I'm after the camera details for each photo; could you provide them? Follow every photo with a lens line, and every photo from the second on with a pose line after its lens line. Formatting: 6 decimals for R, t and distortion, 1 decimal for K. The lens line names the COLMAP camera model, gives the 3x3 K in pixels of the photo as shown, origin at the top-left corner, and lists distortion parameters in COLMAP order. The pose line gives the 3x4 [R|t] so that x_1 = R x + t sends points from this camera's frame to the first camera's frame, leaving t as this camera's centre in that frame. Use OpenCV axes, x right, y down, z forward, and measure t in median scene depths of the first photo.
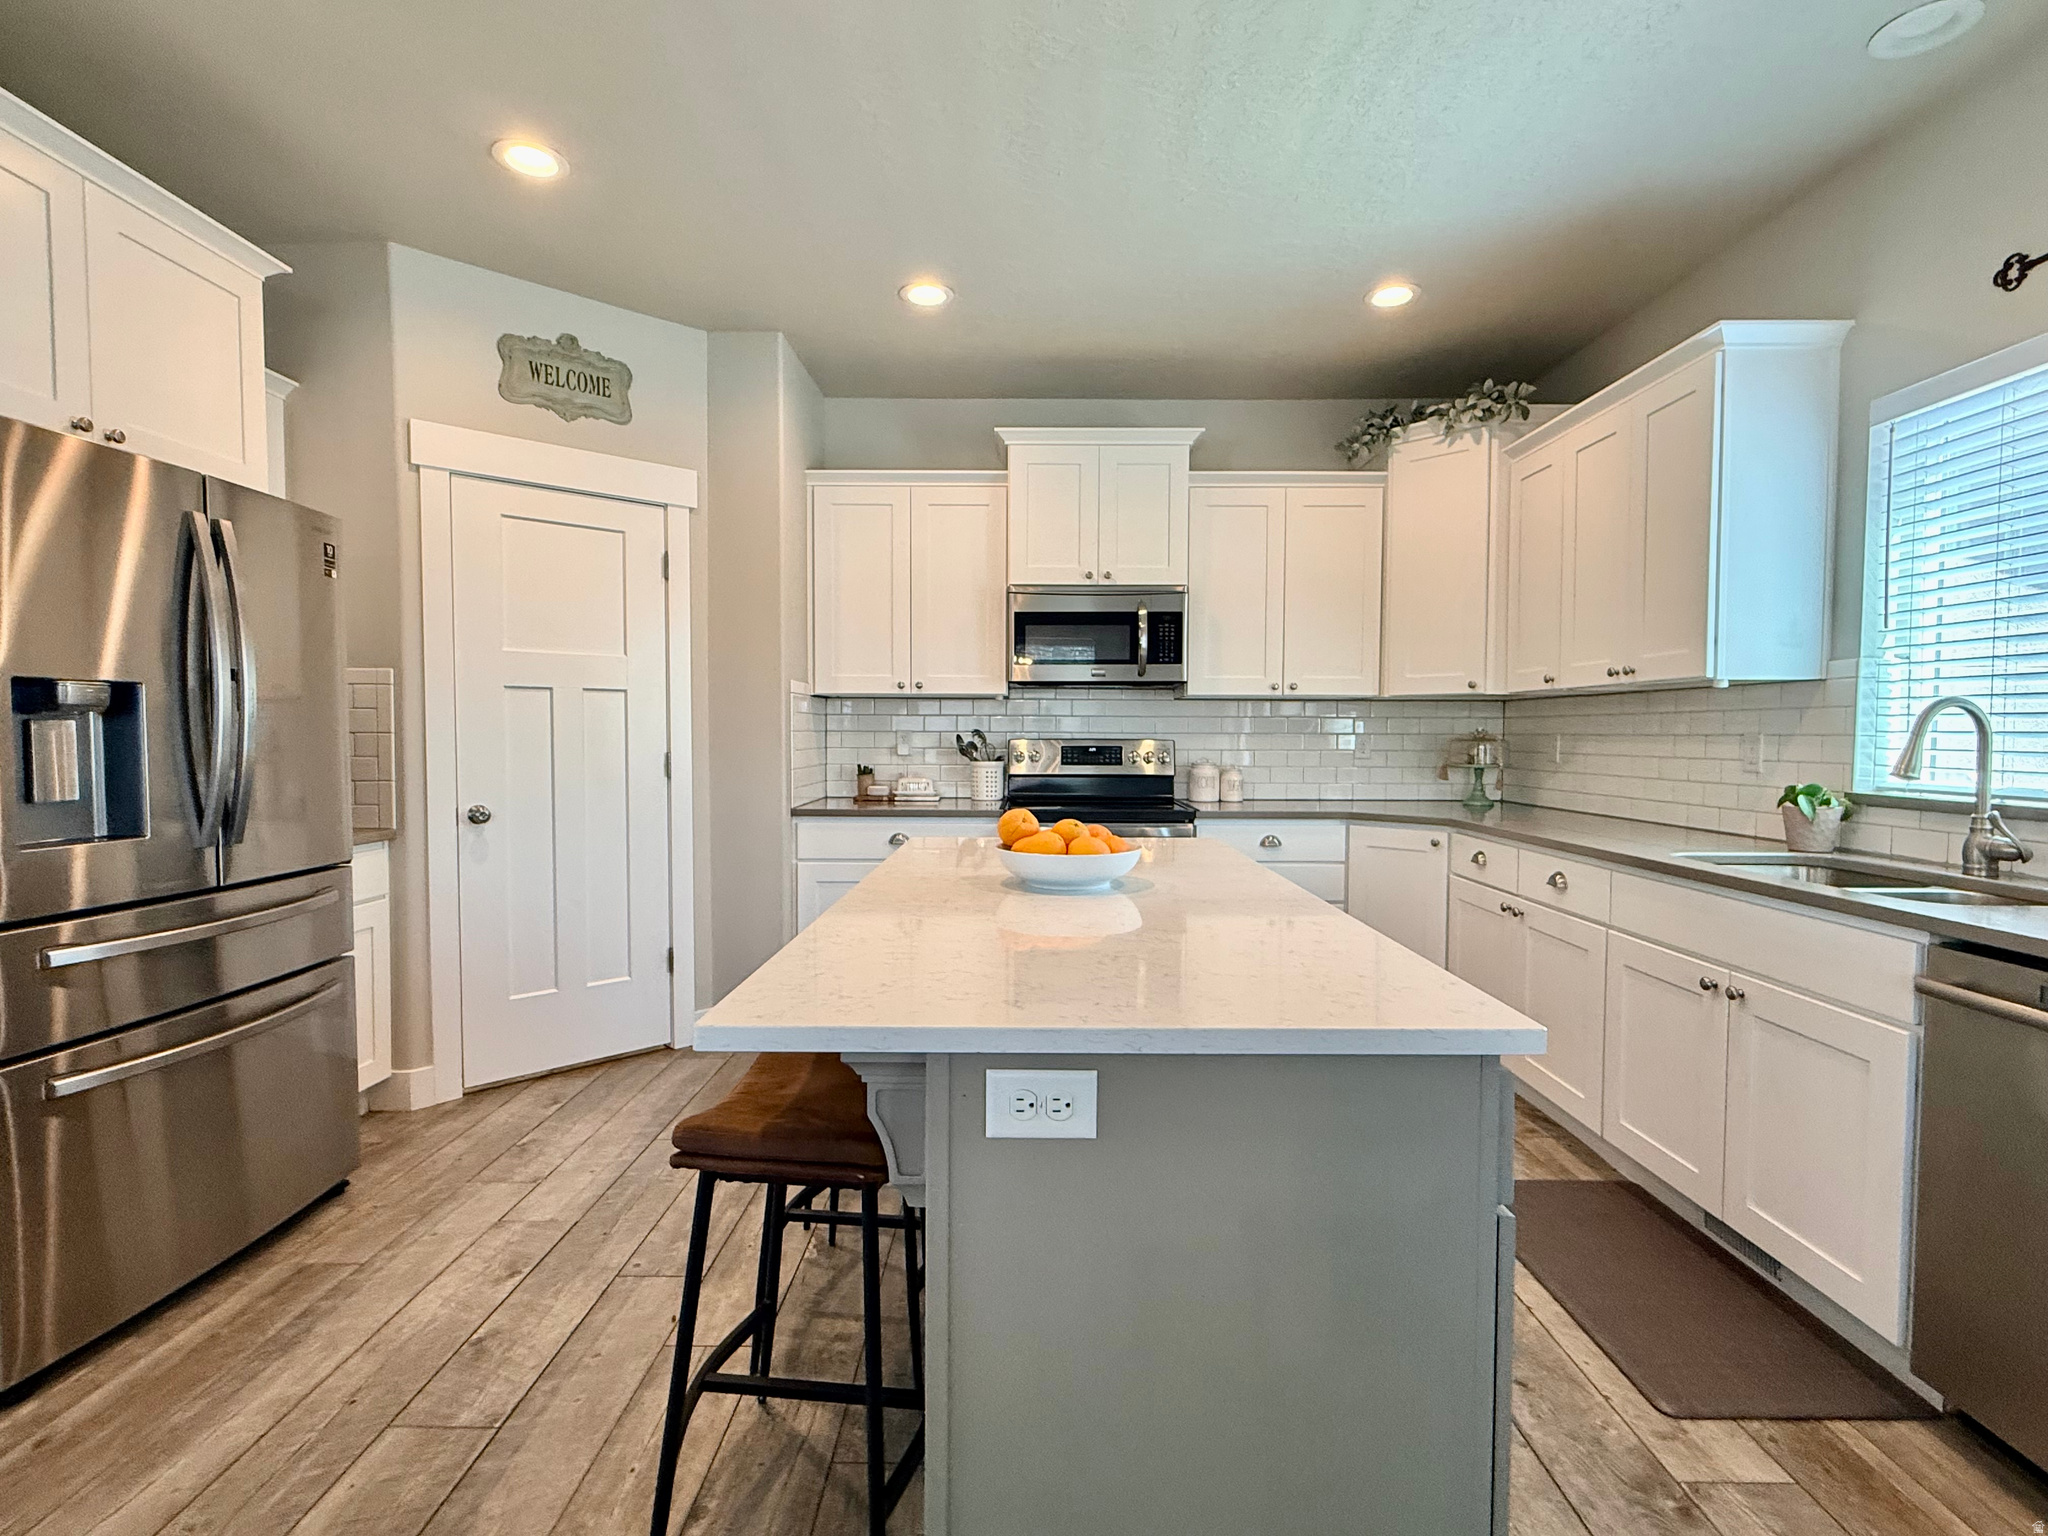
lens RADIAL K [[980.4, 0, 1020.5], [0, 980.4, 771.3], [0, 0, 1]] dist [-0.000380, -0.000018]
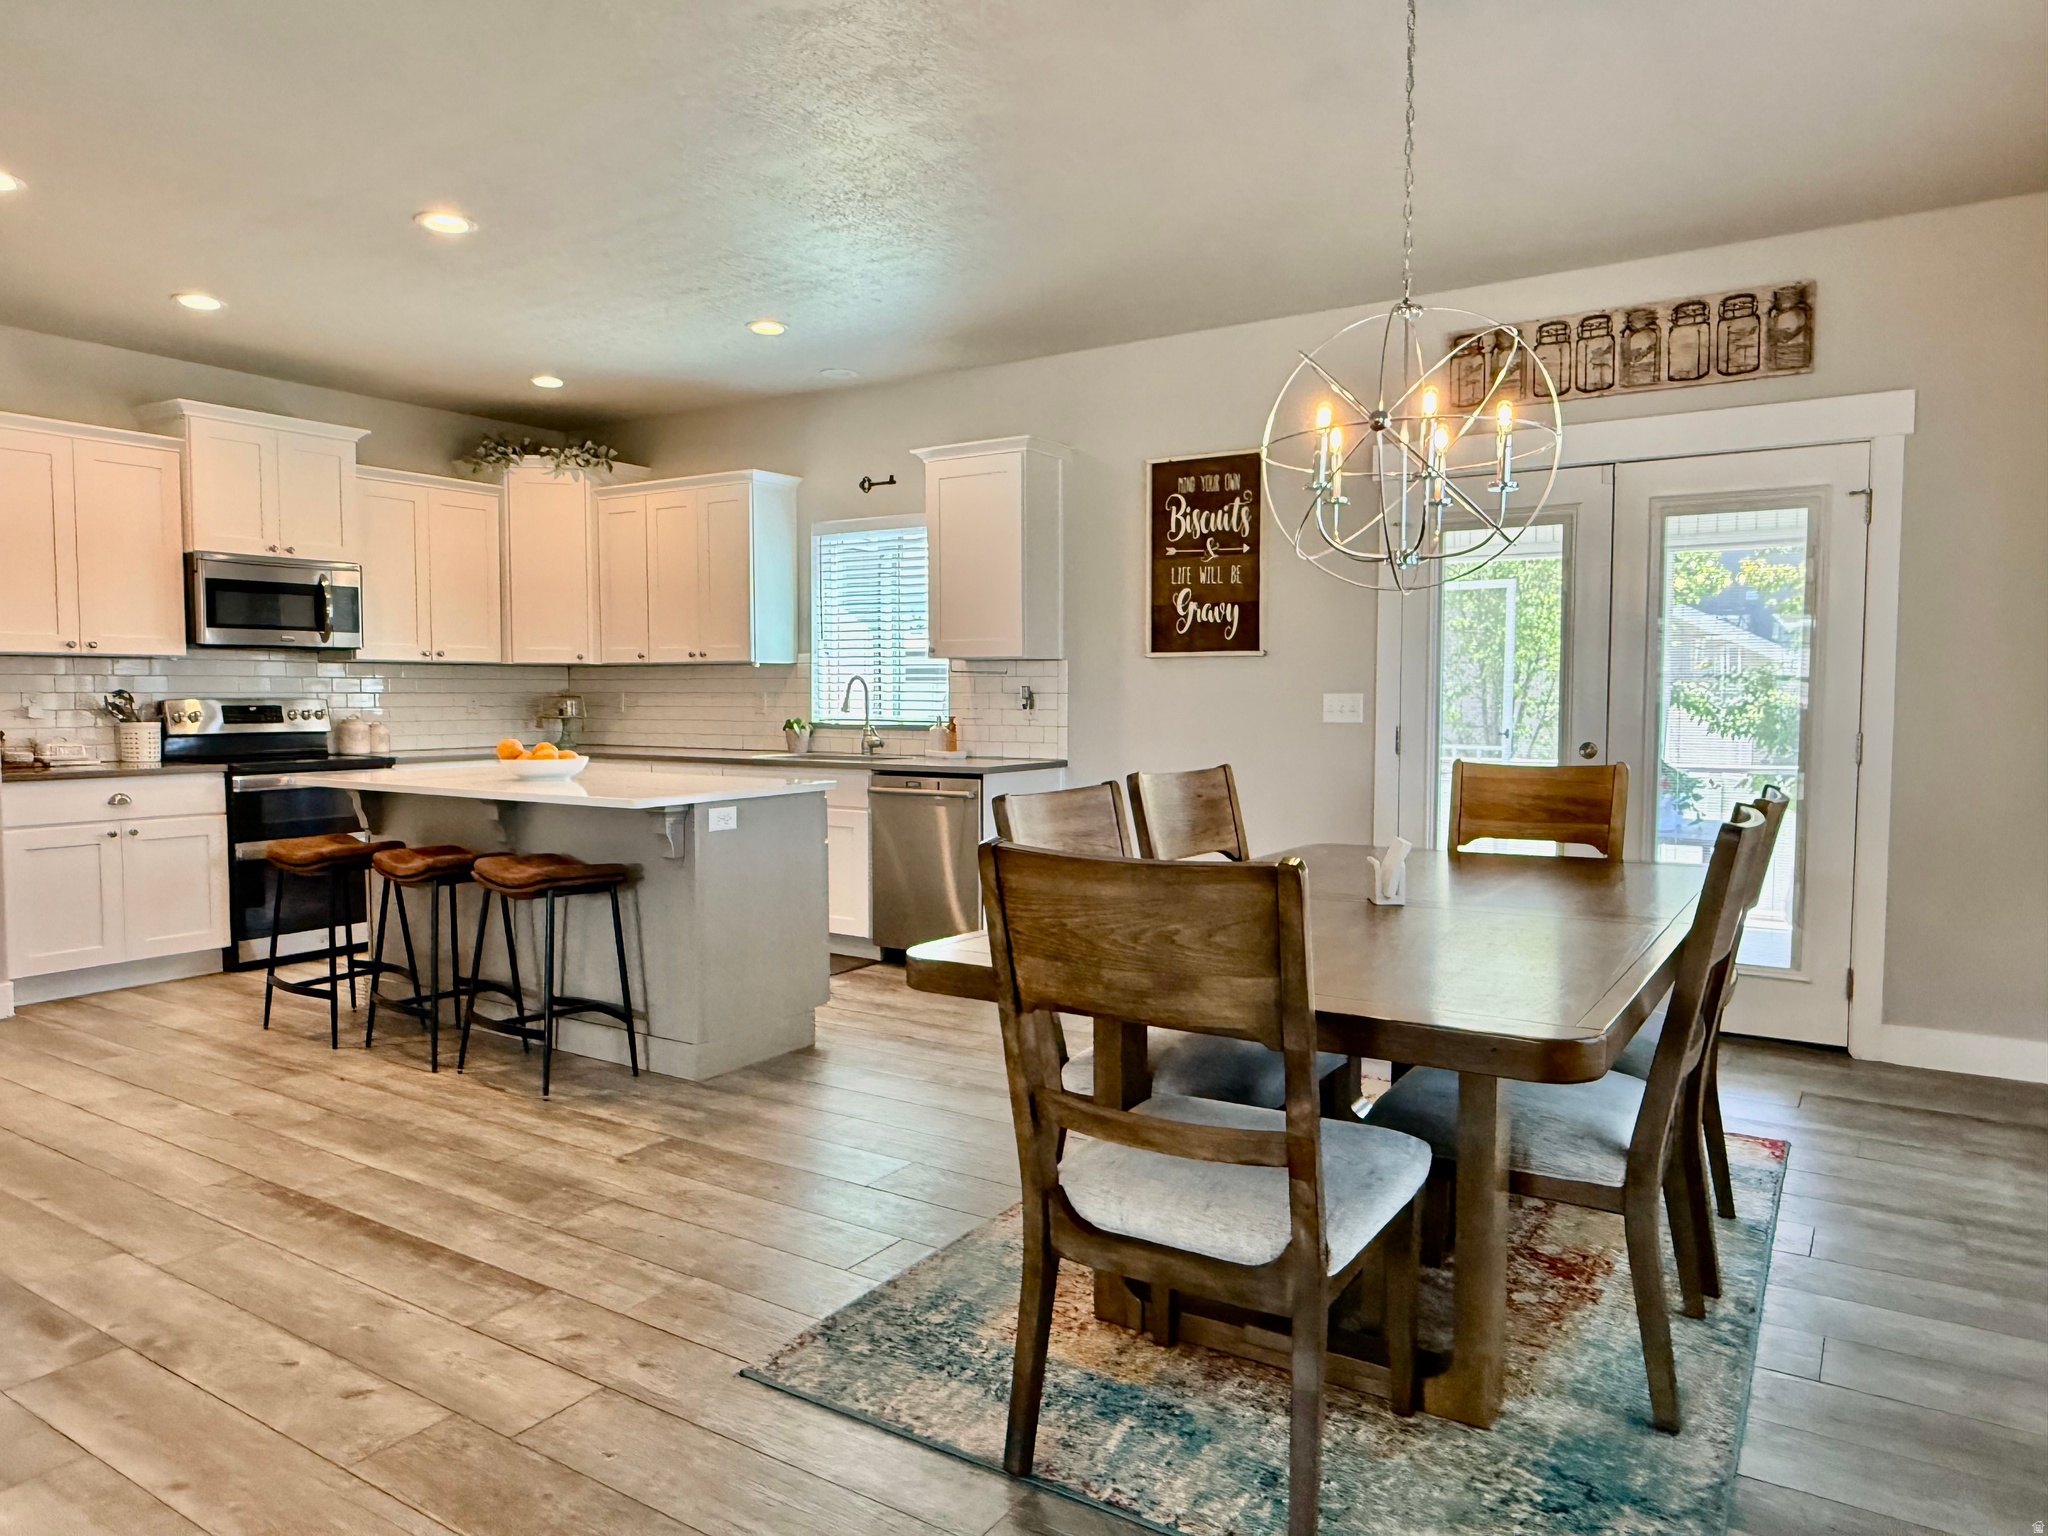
lens RADIAL K [[1361.0, 0, 968.0], [0, 1361.0, 778.9], [0, 0, 1]] dist [-0.005280, 0.002286]
pose [[0.573890, -0.056535, 0.816978, -0.755775], [0.034067, 0.998399, 0.045158, 0.014709], [-0.818223, 0.001916, 0.574897, -0.514794]]
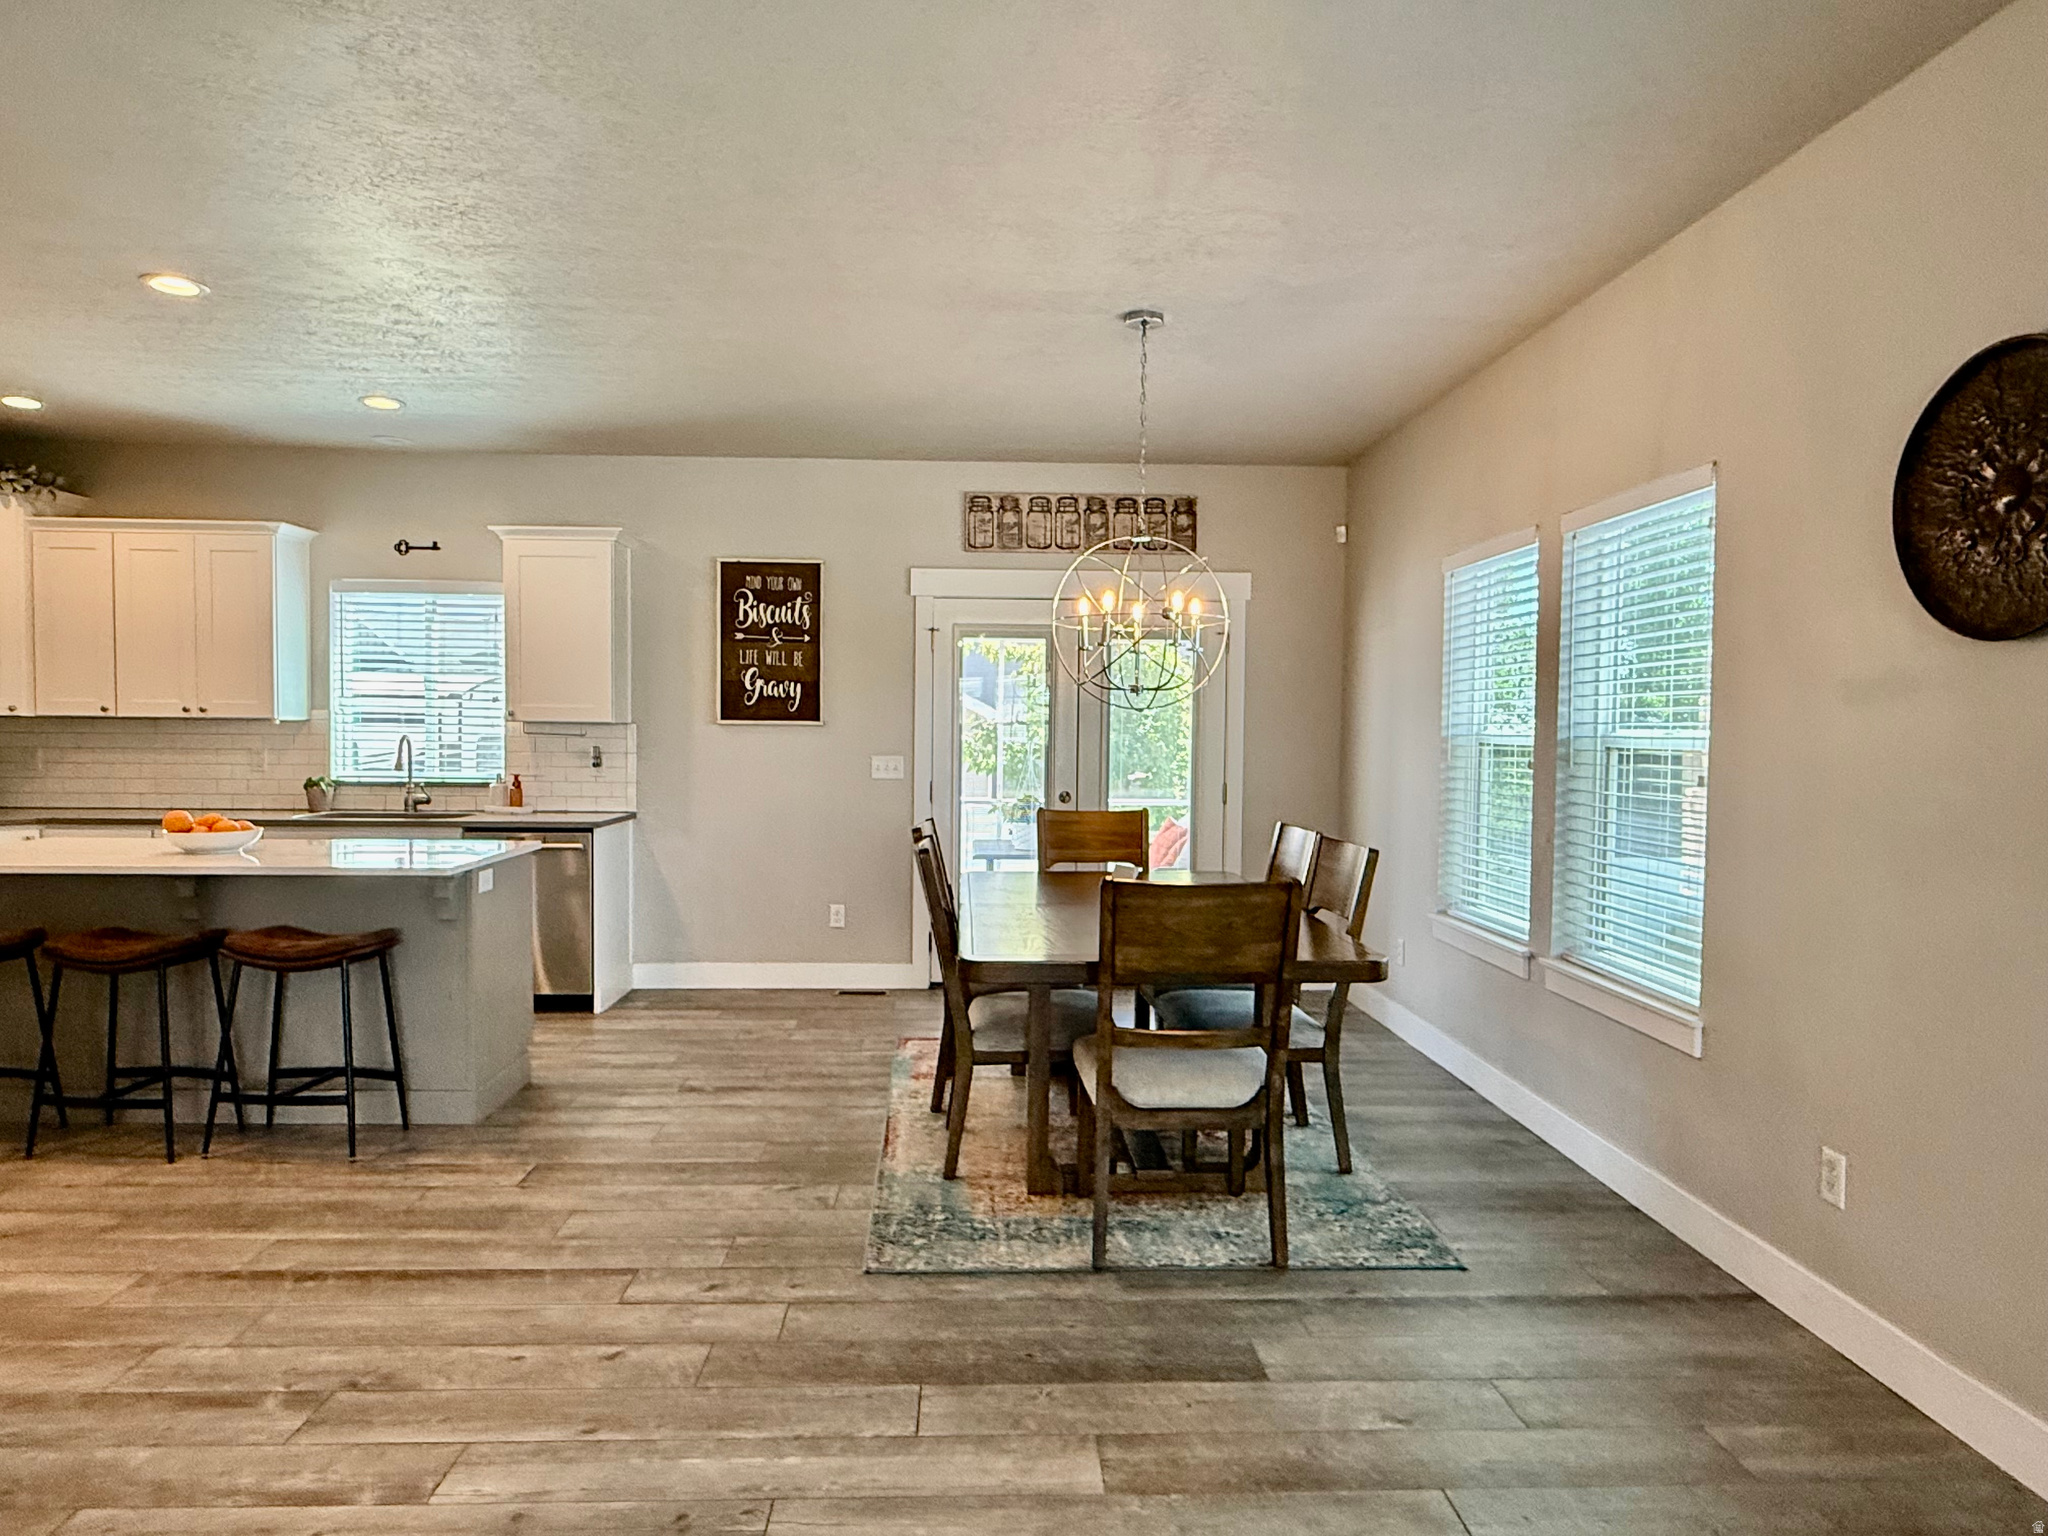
lens RADIAL K [[1361.0, 0, 988.6], [0, 1361.0, 780.6], [0, 0, 1]] dist [-0.005280, 0.002286]
pose [[-0.017470, -0.045806, 0.998798, -1.164862], [0.029049, 0.998505, 0.046300, -0.039554], [-0.999425, 0.029823, -0.016113, -0.156925]]
